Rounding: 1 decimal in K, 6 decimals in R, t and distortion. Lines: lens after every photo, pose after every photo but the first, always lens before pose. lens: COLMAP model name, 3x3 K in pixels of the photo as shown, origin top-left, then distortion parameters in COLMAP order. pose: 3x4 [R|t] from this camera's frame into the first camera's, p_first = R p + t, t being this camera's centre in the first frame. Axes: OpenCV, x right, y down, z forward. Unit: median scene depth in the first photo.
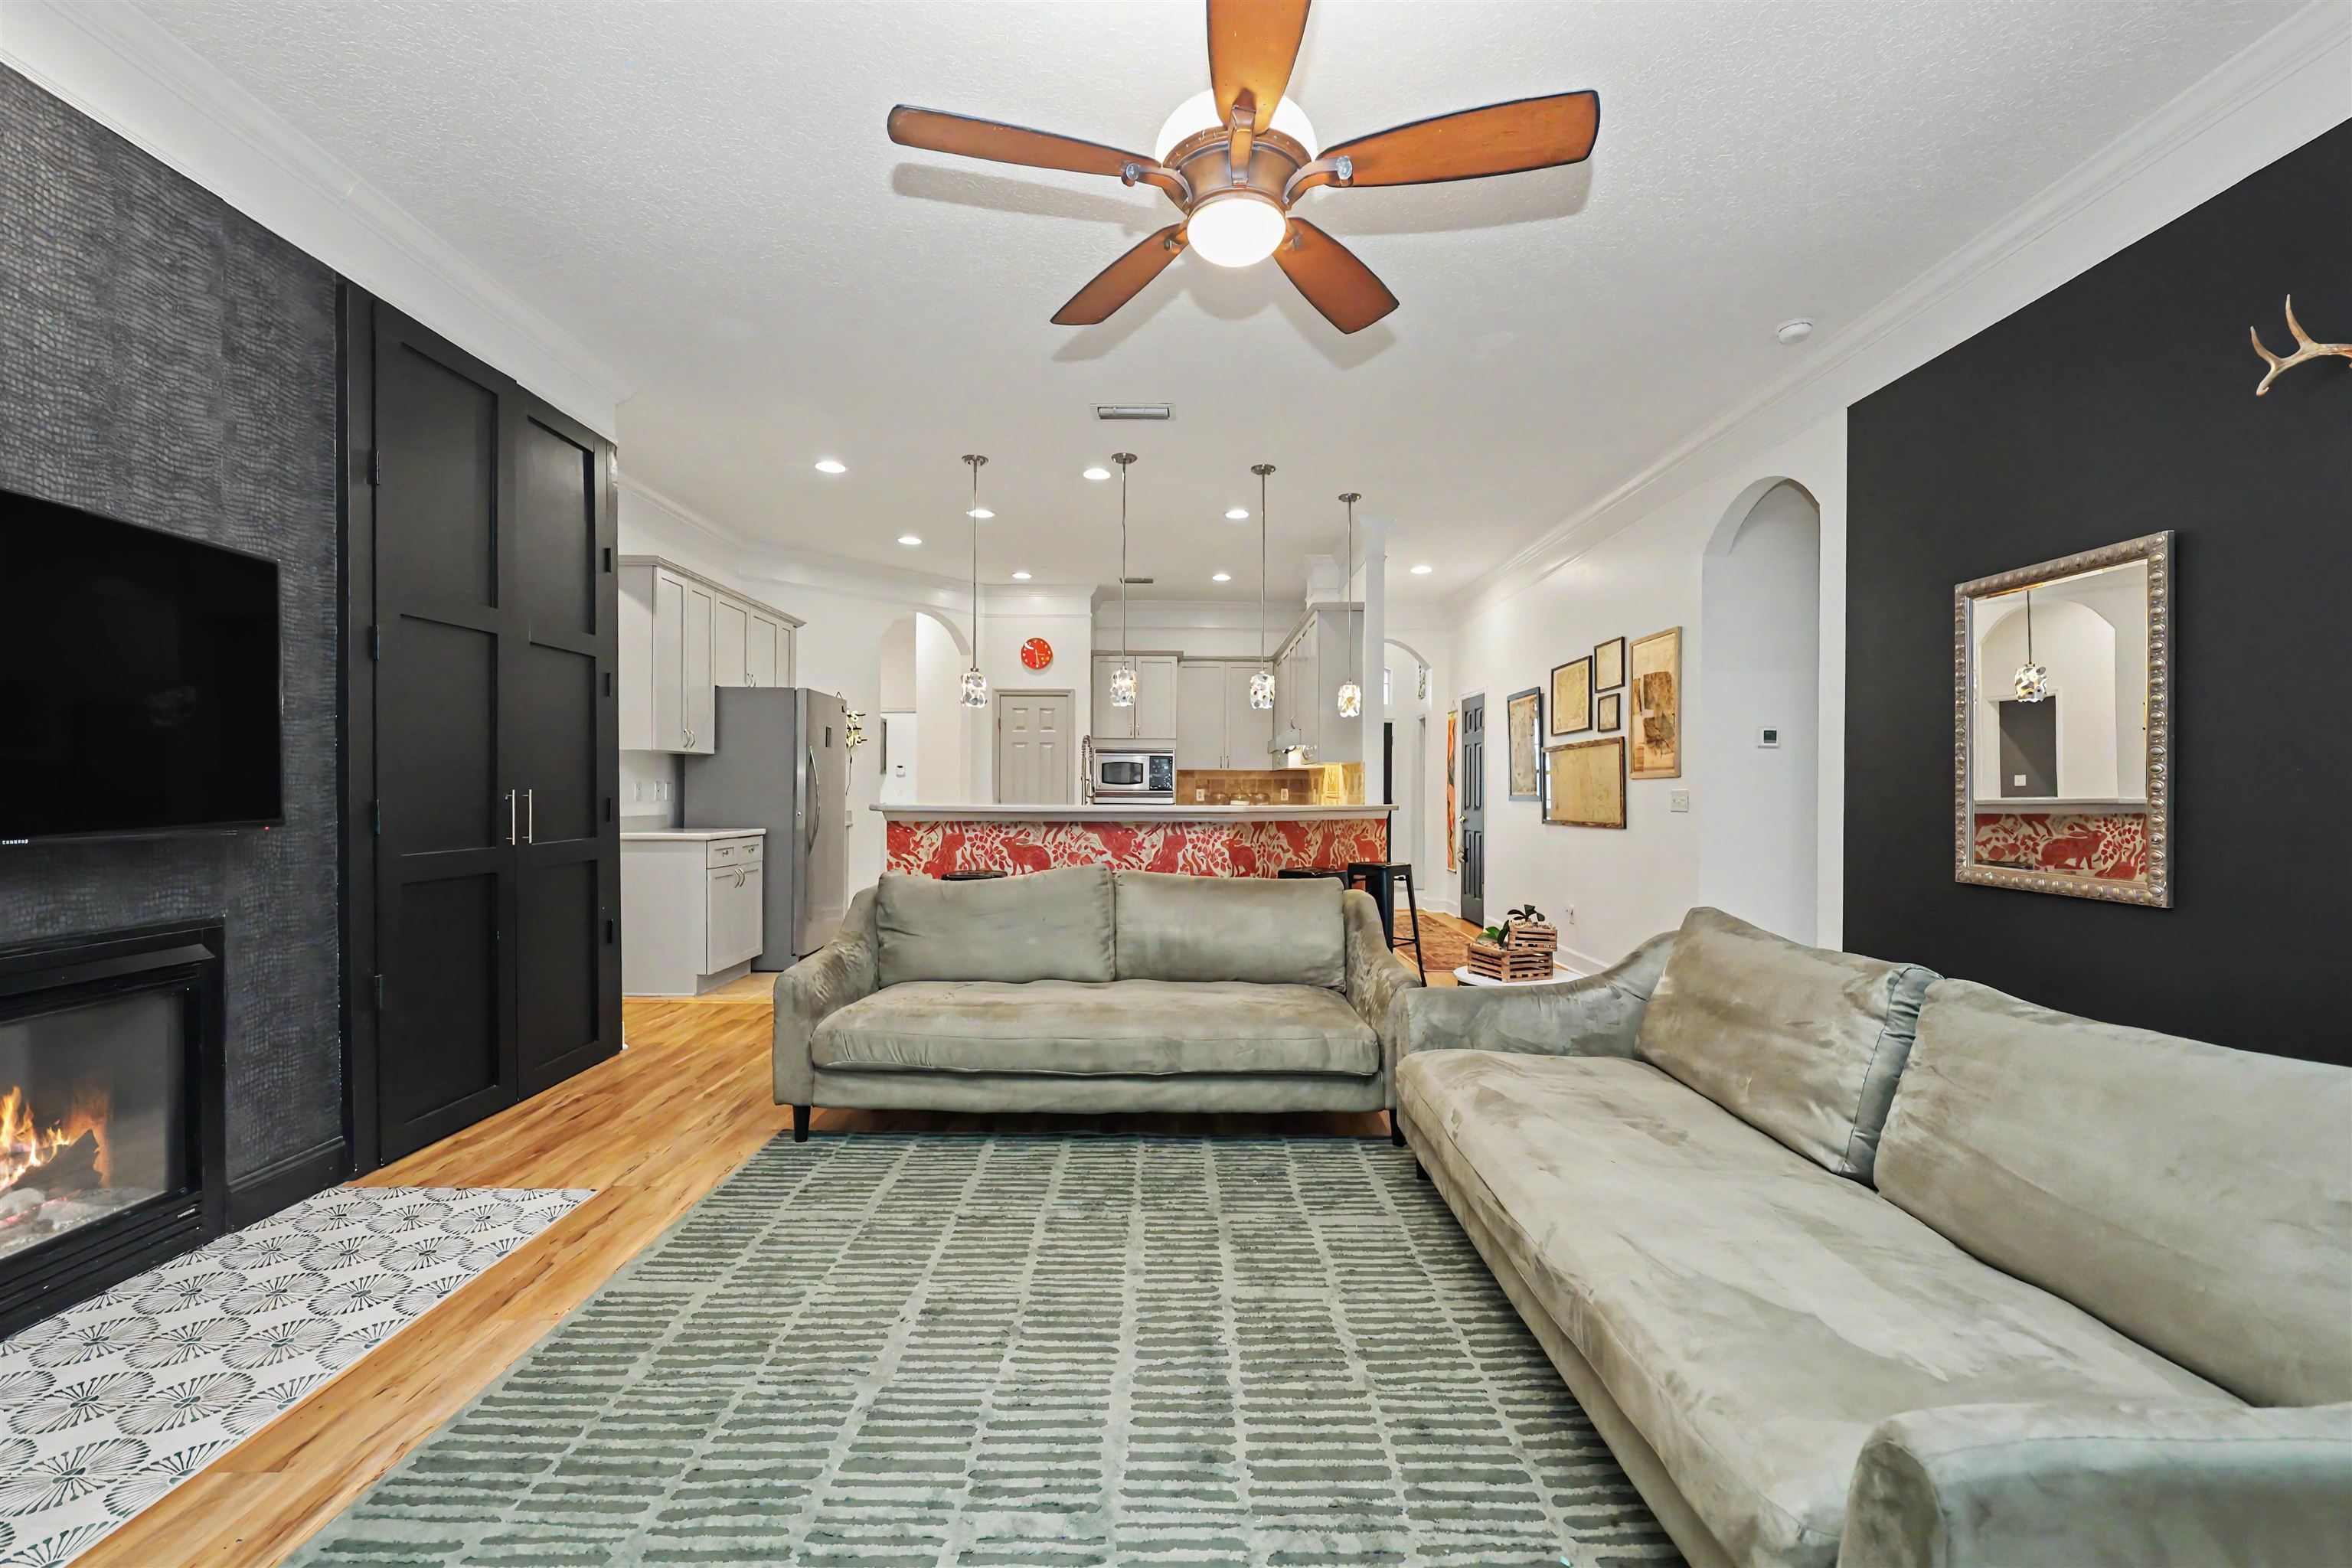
lens RADIAL K [[969.1, 0, 1178.4], [0, 969.1, 796.1], [0, 0, 1]] dist [-0.000424, 0.000187]
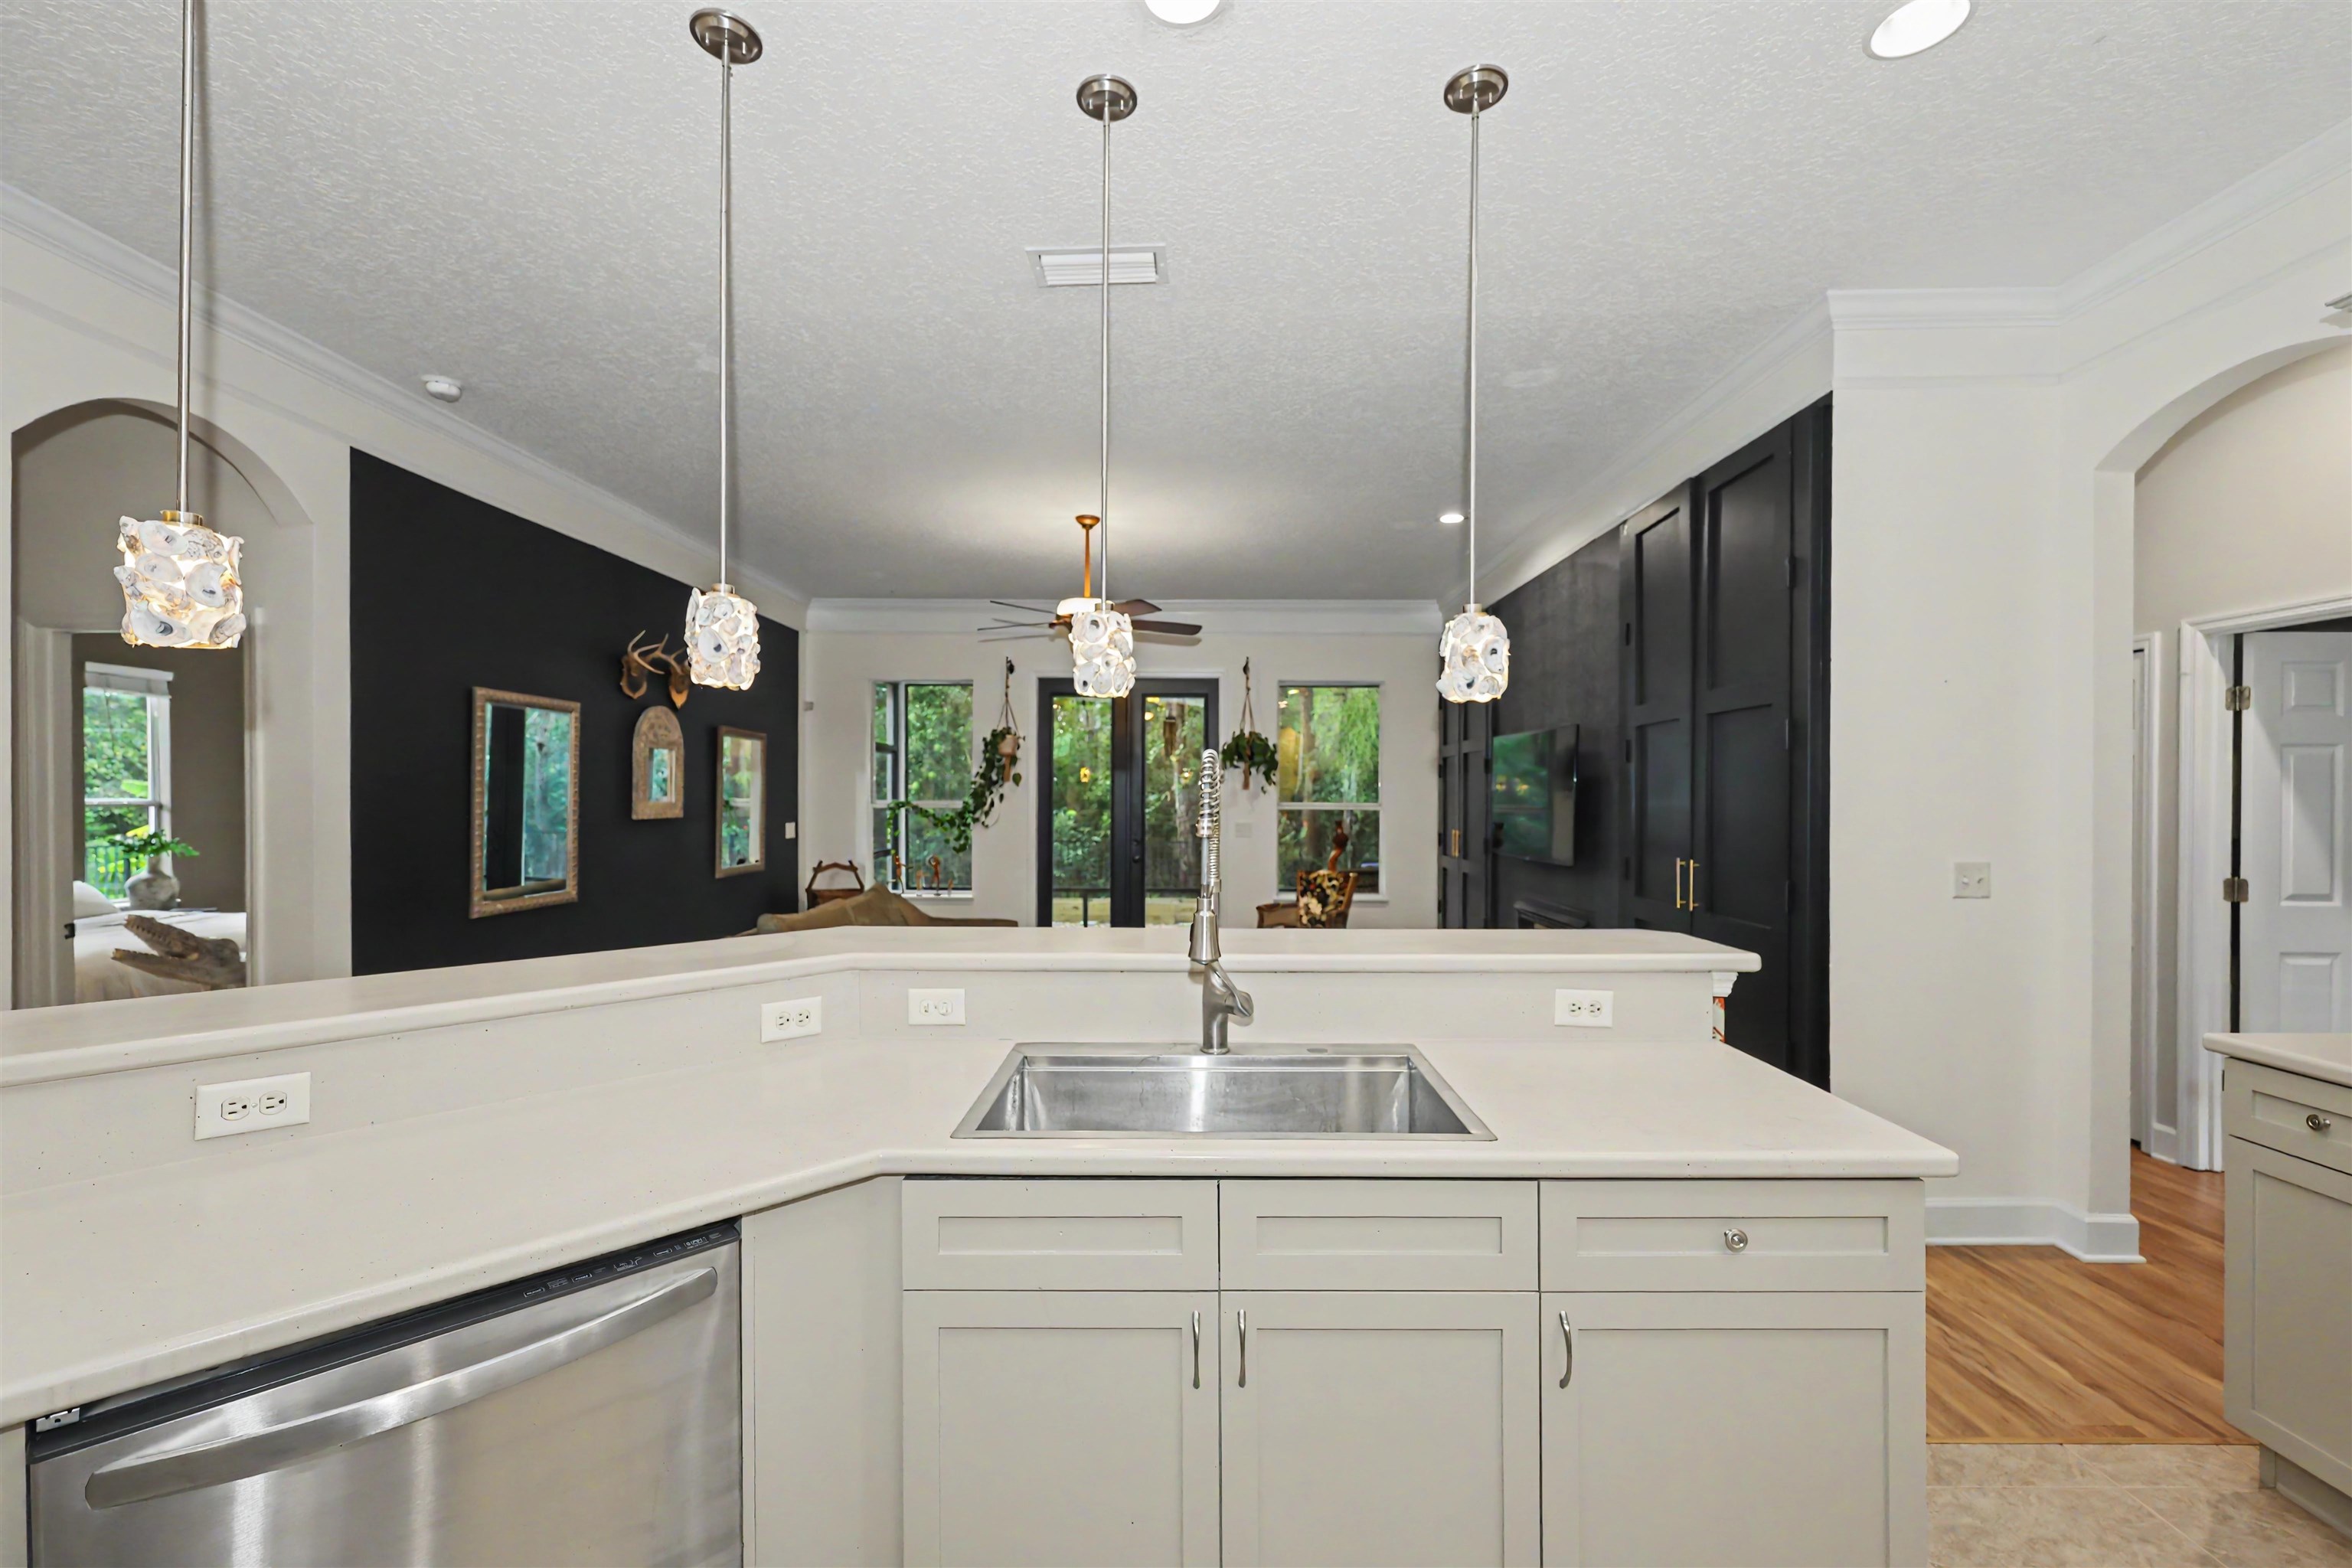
lens RADIAL K [[969.1, 0, 1178.4], [0, 969.1, 796.1], [0, 0, 1]] dist [-0.000424, 0.000187]
pose [[-0.999911, -0.005561, 0.012097, -0.157009], [-0.005457, 0.999948, 0.008629, -0.099809], [-0.012145, 0.008562, -0.999890, 2.538976]]
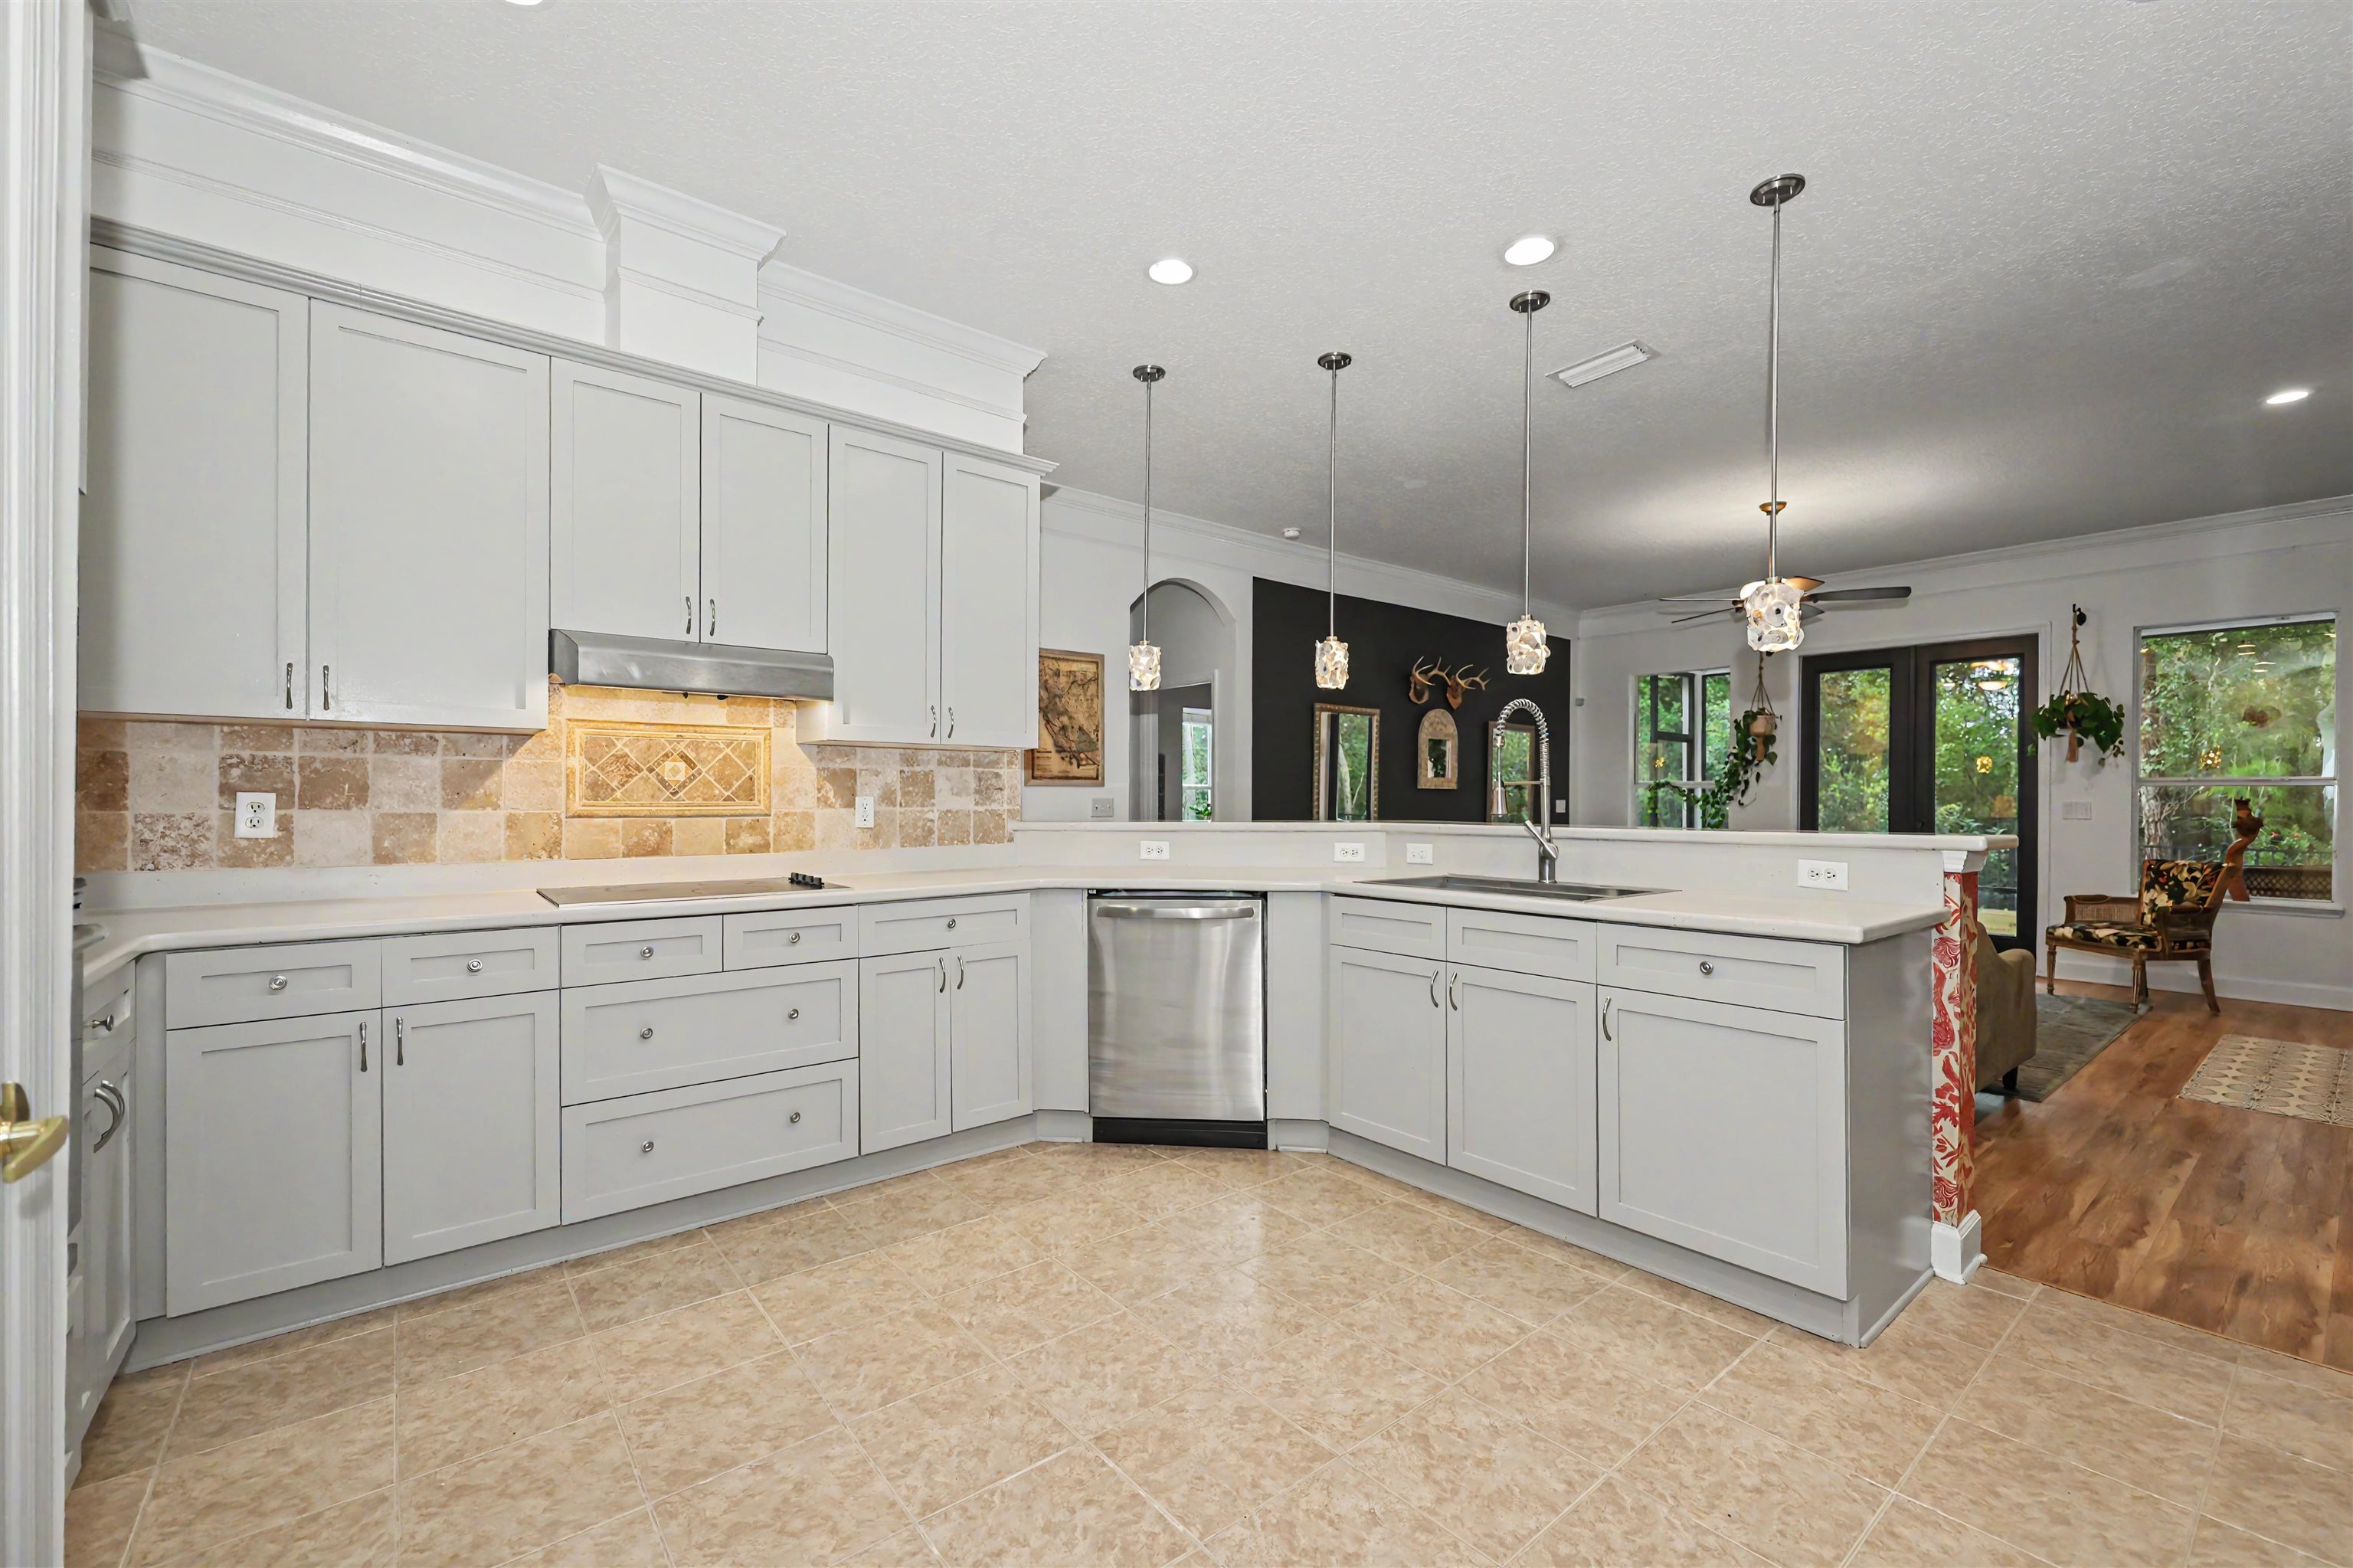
lens RADIAL K [[969.5, 0, 1178.9], [0, 969.5, 796.2], [0, 0, 1]] dist [-0.000424, 0.000187]
pose [[-0.626861, -0.004221, 0.779120, -0.752603], [-0.001952, 0.999991, 0.003847, -0.022385], [-0.779129, 0.000890, -0.626864, 2.878159]]
